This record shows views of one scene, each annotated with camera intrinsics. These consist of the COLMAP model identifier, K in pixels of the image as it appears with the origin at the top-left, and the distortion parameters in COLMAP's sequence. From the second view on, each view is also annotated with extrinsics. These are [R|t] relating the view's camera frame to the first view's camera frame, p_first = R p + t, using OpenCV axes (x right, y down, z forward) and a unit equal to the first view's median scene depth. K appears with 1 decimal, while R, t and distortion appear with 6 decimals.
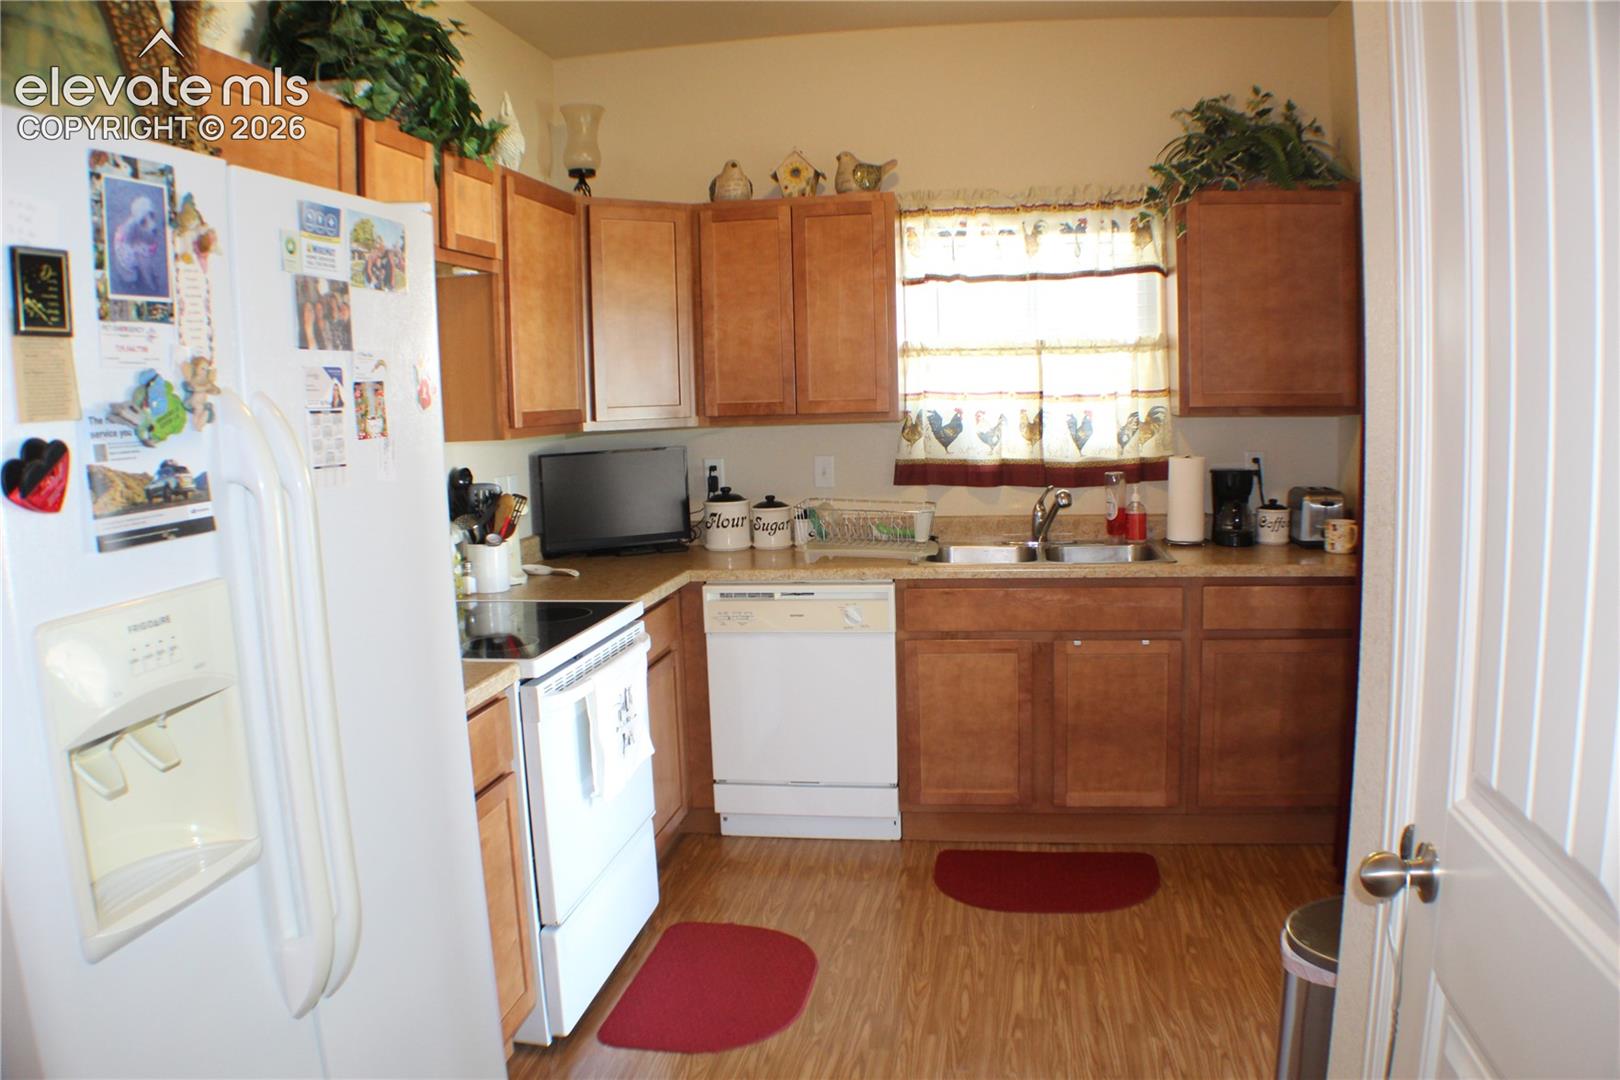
lens RADIAL K [[1226.1, 0, 807.9], [0, 1226.1, 531.6], [0, 0, 1]] dist [-0.163802, 0.020015]
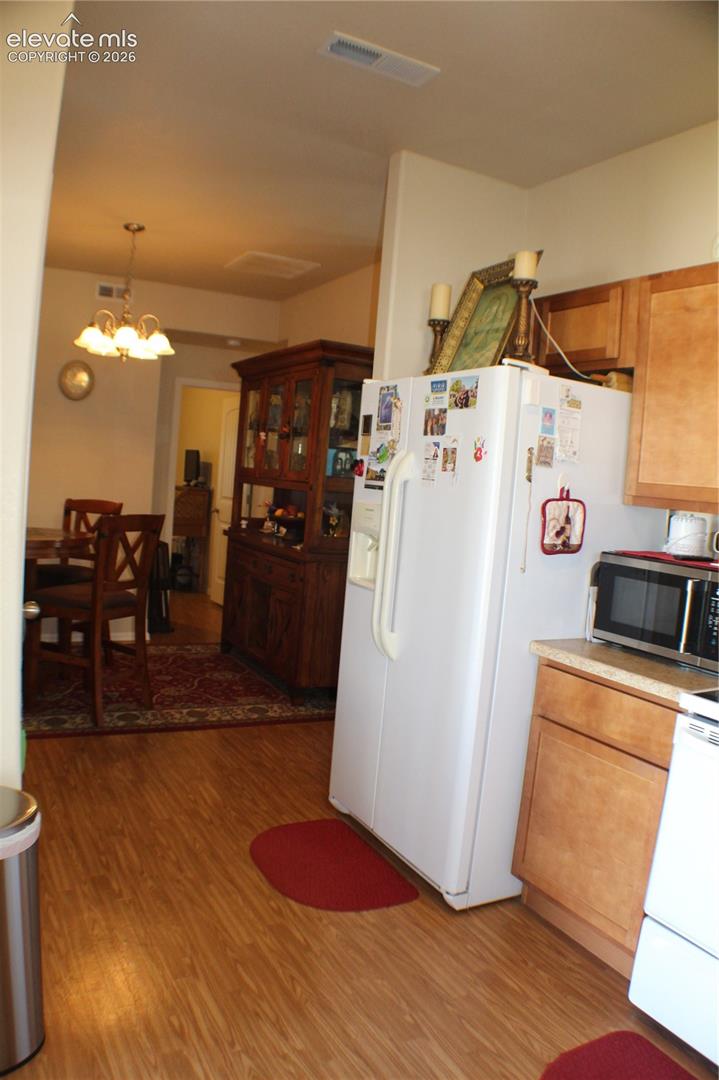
lens RADIAL K [[817.4, 0, 363.0], [0, 817.4, 542.4], [0, 0, 1]] dist [-0.163802, 0.020015]
pose [[-0.785092, 0.045913, -0.617676, 0.853658], [-0.099503, 0.974947, 0.198942, -0.266424], [0.611335, 0.217648, -0.760854, 2.338960]]
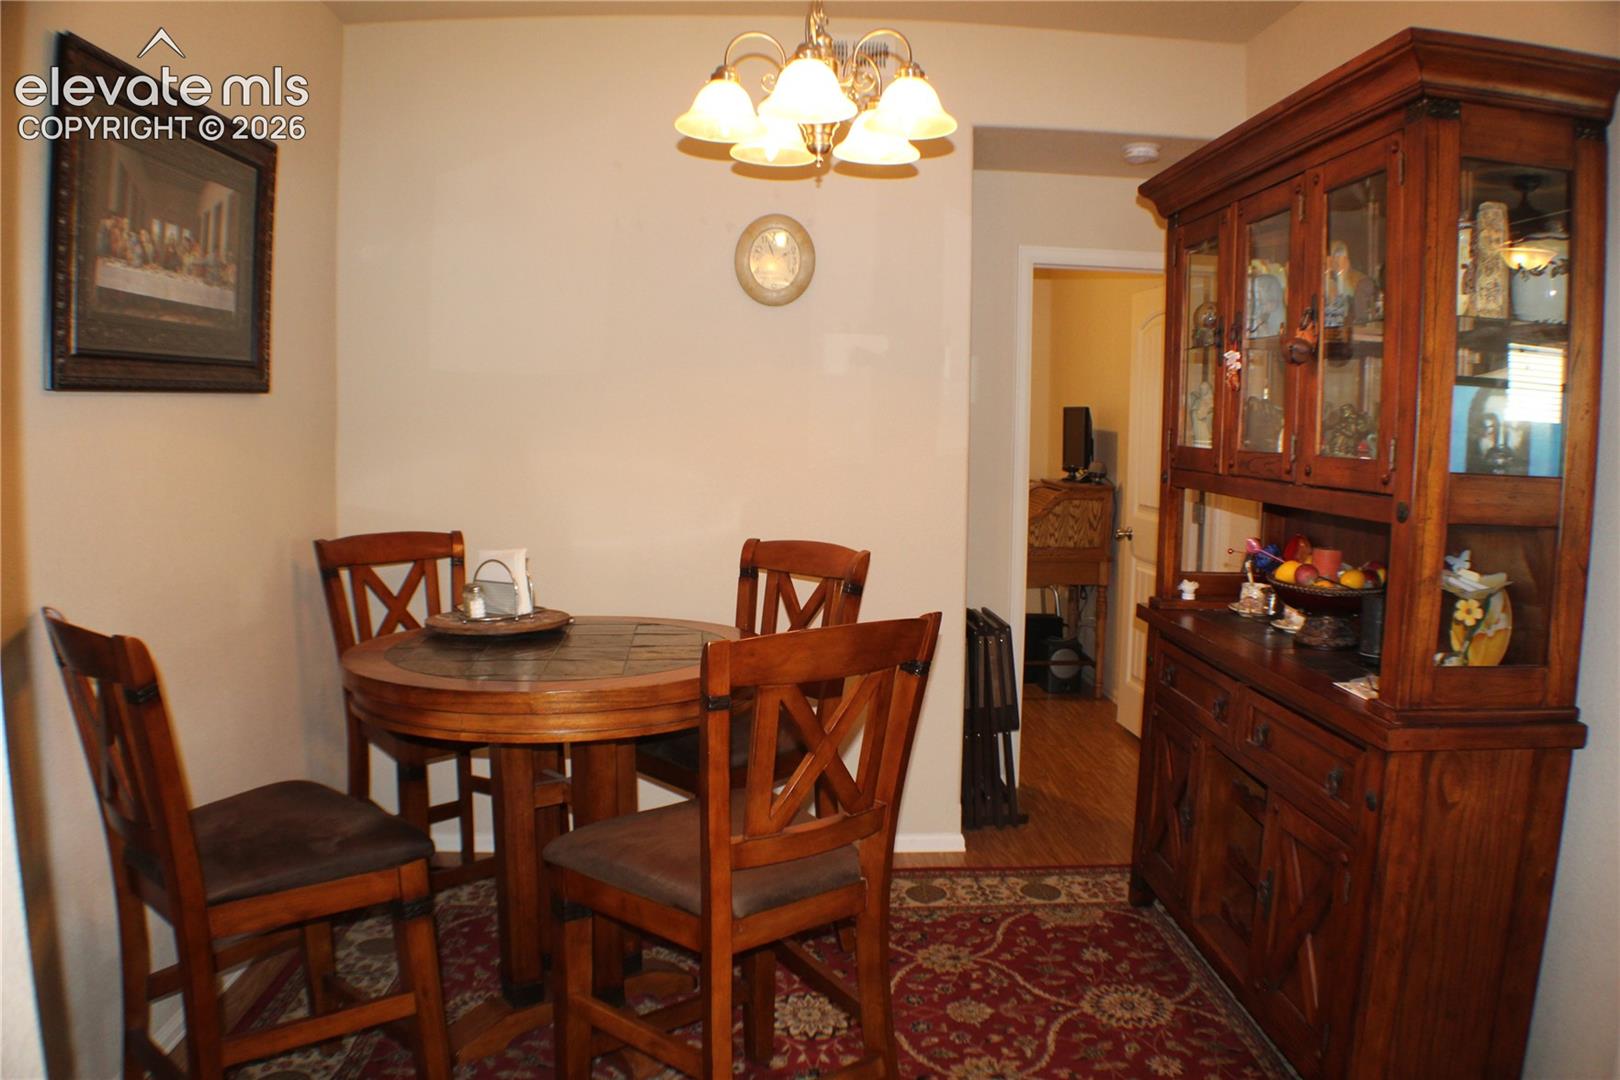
lens RADIAL K [[1226.1, 0, 804.8], [0, 1226.1, 543.2], [0, 0, 1]] dist [-0.163802, 0.020015]
pose [[-0.975106, 0.060549, -0.213312, 0.345012], [0.013253, 0.976190, 0.216513, -0.163143], [0.221342, 0.208296, -0.952691, 1.462107]]
